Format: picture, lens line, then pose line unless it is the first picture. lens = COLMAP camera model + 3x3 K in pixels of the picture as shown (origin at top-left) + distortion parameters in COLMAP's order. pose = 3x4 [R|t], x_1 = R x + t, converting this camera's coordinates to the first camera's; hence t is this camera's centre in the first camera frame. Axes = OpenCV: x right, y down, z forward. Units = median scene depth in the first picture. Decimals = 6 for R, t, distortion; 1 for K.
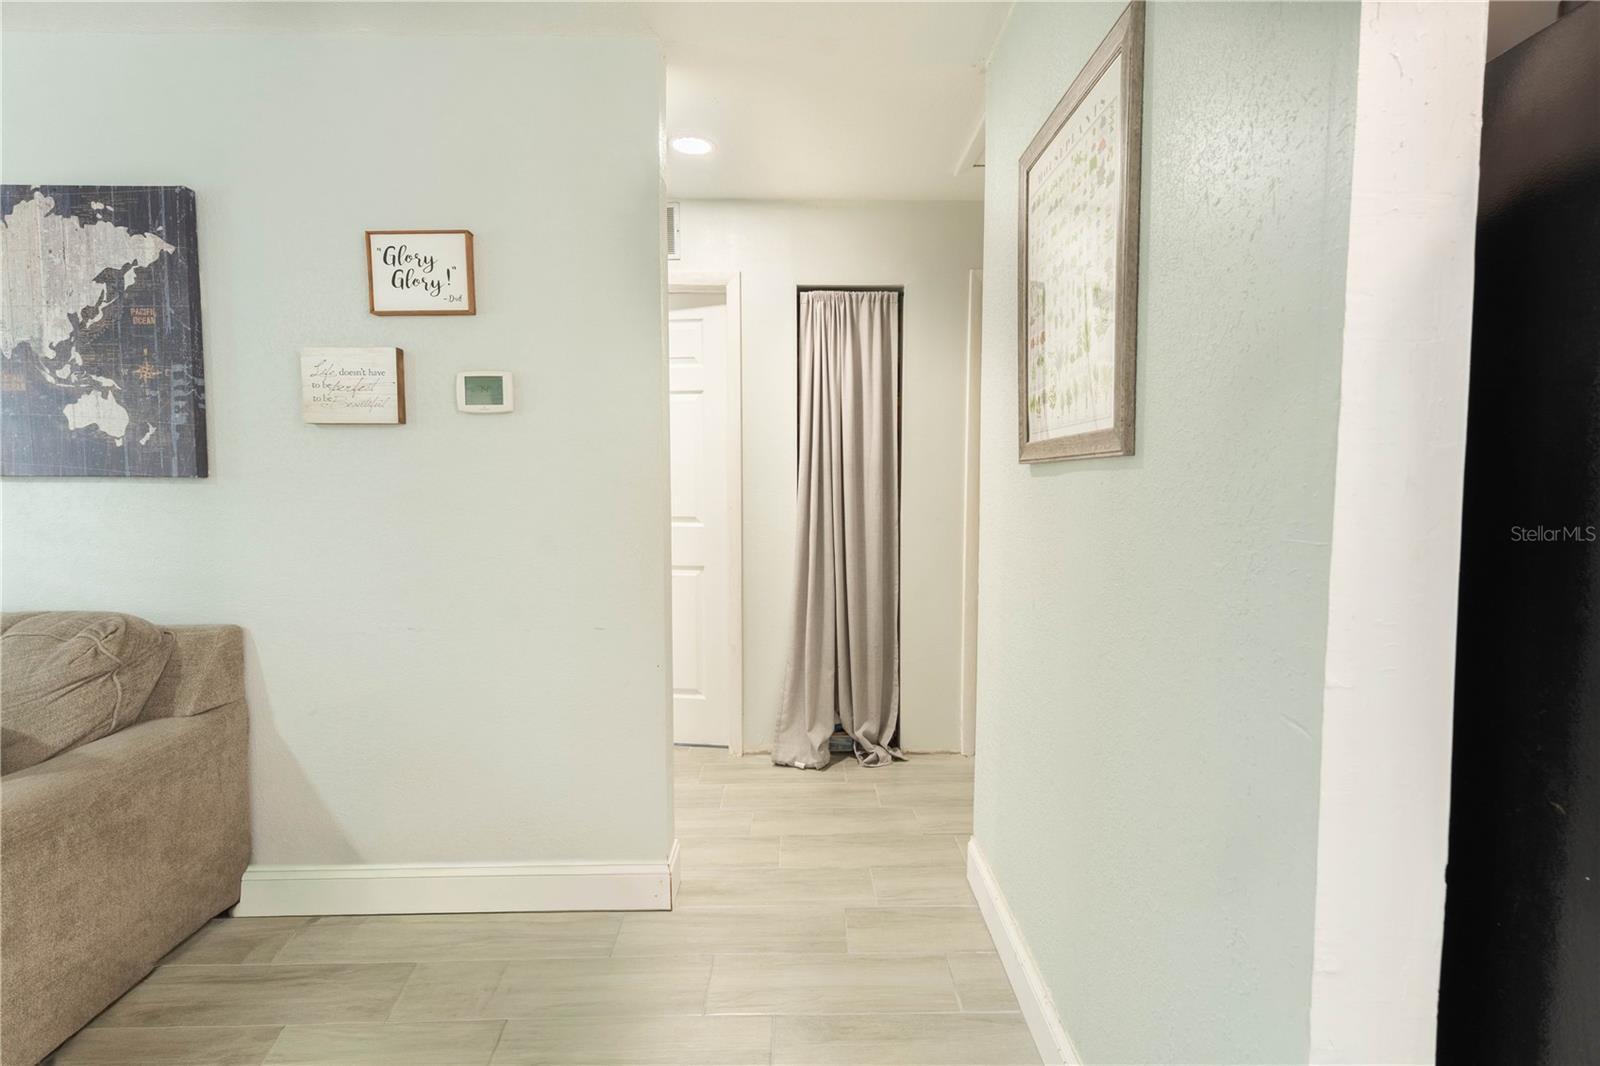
lens RADIAL K [[722.0, 0, 808.9], [0, 722.0, 516.1], [0, 0, 1]] dist [-0.002255, -0.000534]
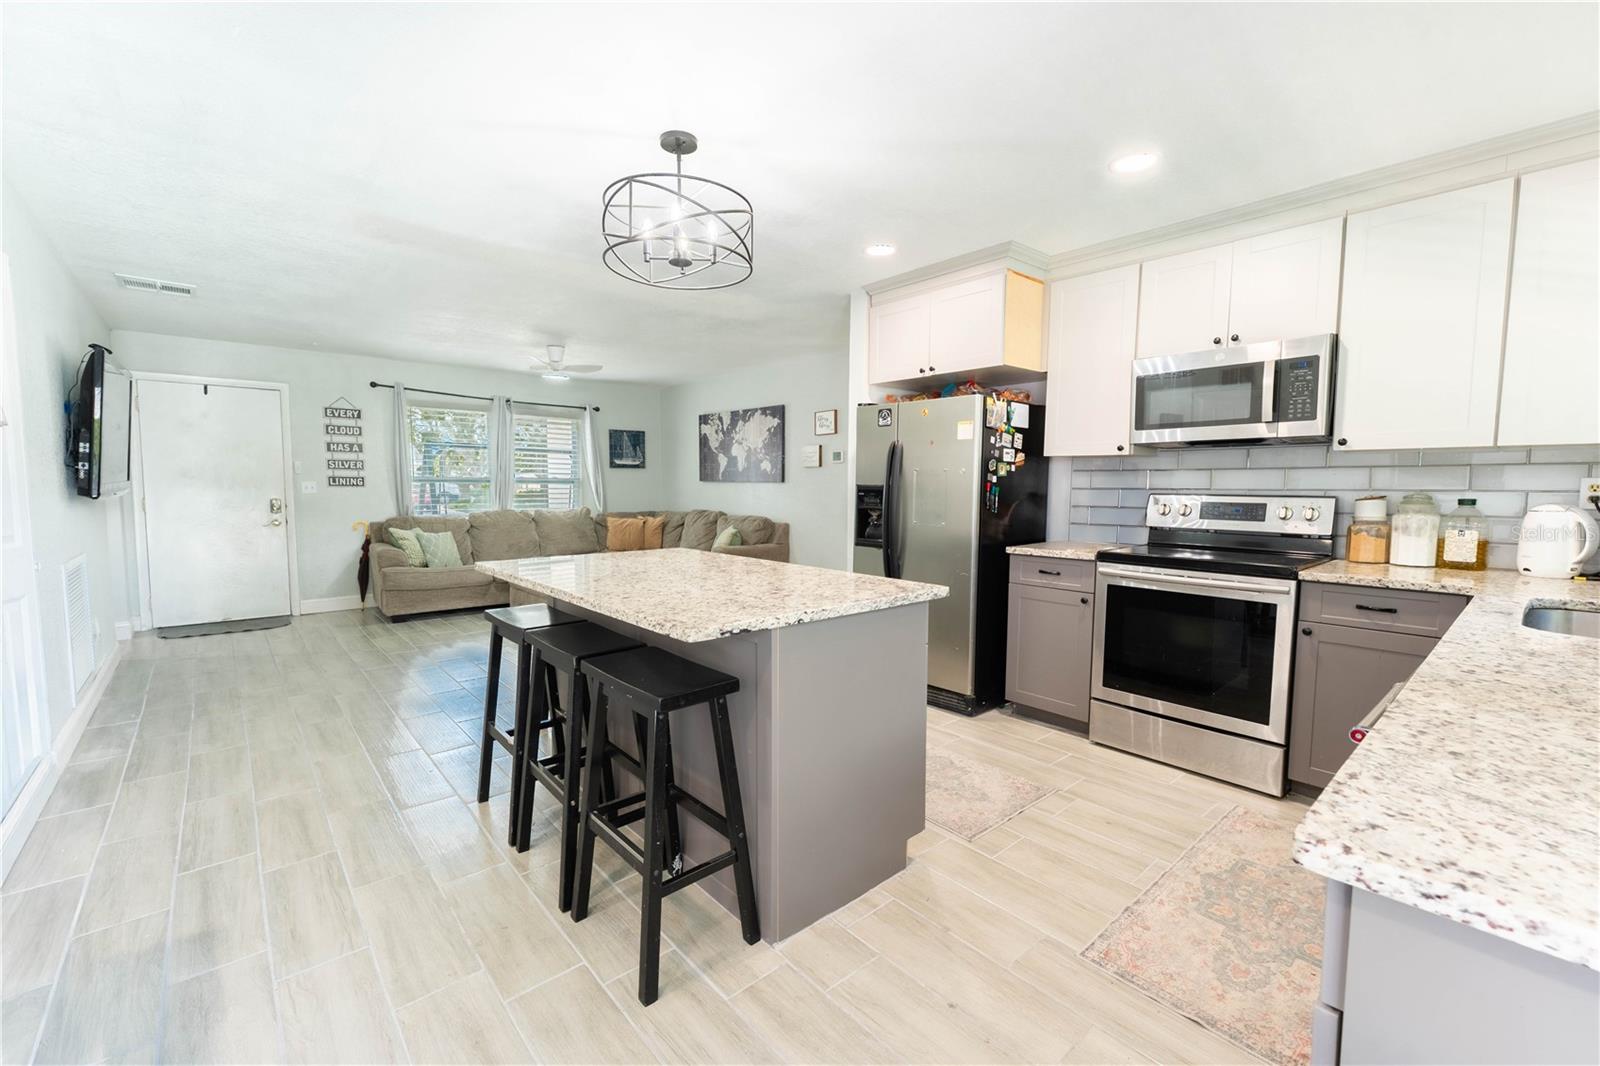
lens RADIAL K [[661.0, 0, 787.1], [0, 661.0, 538.6], [0, 0, 1]] dist [0.007661, -0.001794]
pose [[0.635391, 0.066831, -0.769293, 1.144523], [-0.048831, 0.997731, 0.046344, 0.048520], [0.770645, 0.008119, 0.637213, -0.727164]]
